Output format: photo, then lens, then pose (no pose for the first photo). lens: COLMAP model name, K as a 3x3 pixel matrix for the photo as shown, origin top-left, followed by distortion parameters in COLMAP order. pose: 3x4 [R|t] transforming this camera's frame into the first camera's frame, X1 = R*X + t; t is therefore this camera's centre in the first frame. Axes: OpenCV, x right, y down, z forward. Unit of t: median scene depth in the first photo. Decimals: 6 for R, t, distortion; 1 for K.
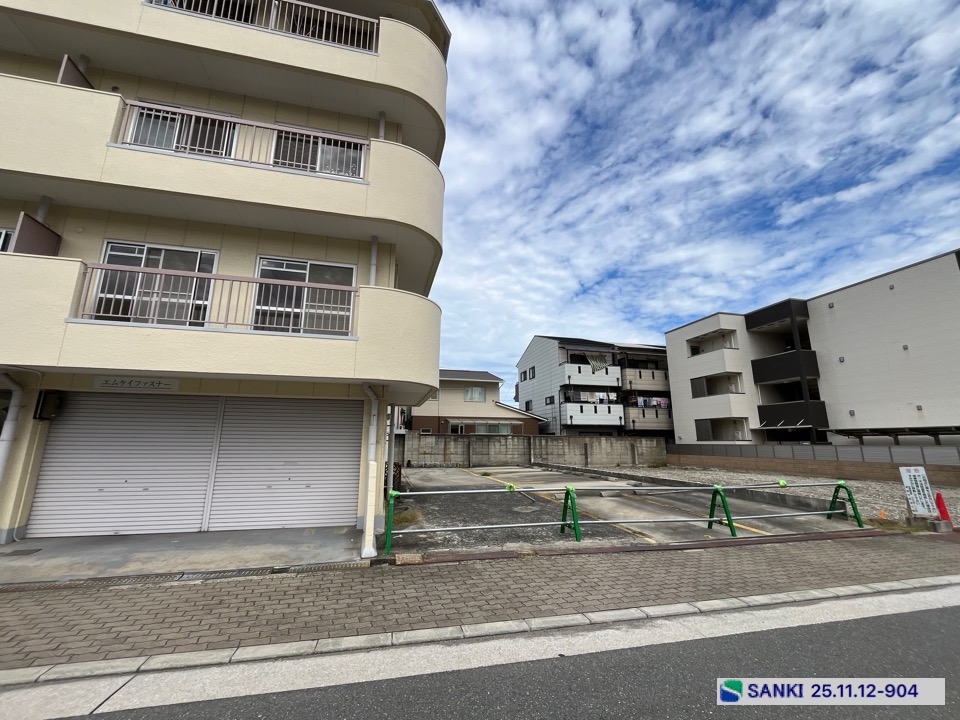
lens RADIAL K [[388.6, 0, 478.2], [0, 388.6, 362.0], [0, 0, 1]] dist [-0.003367, 0.000009]
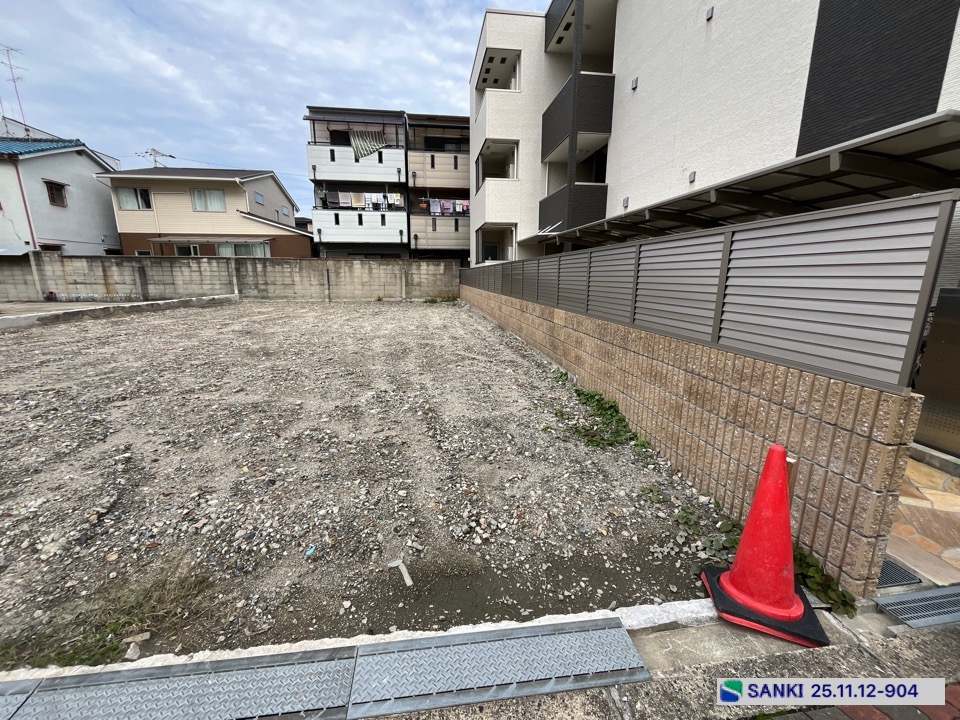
lens RADIAL K [[388.6, 0, 476.9], [0, 388.6, 361.4], [0, 0, 1]] dist [-0.003367, 0.000009]
pose [[0.994420, 0.019886, -0.103599, 0.679985], [0.024303, 0.912467, 0.408428, 0.088922], [0.102652, -0.408667, 0.906892, 0.348296]]
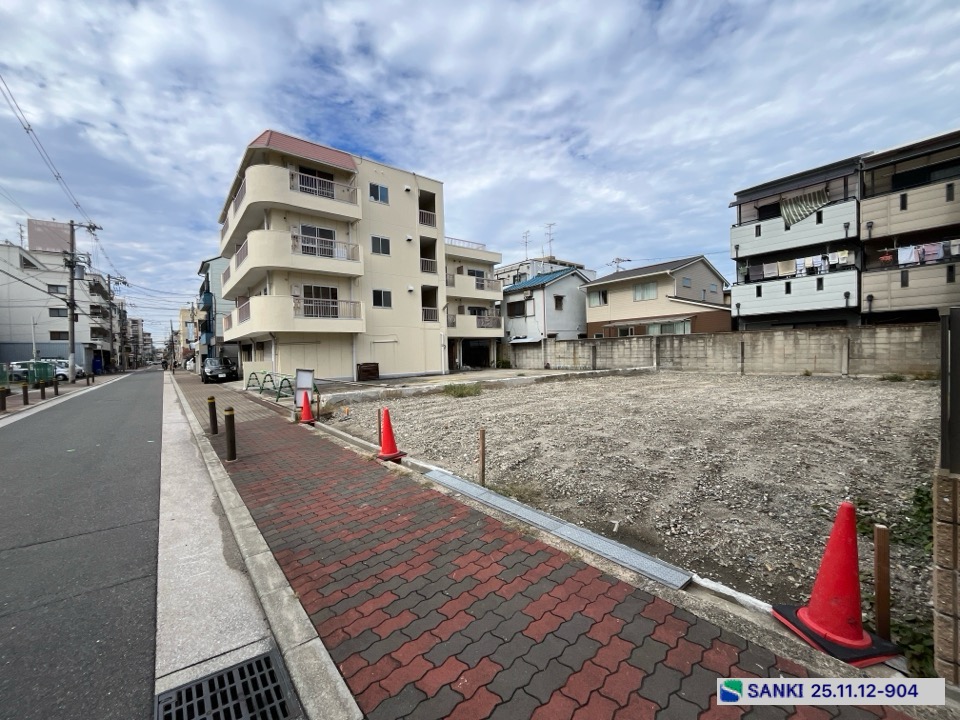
lens RADIAL K [[388.6, 0, 476.8], [0, 388.6, 361.8], [0, 0, 1]] dist [-0.003367, 0.000009]
pose [[0.427924, 0.004037, -0.903806, 0.765003], [0.213698, 0.971185, 0.105518, 0.075350], [0.878188, -0.238295, 0.414730, 0.311212]]
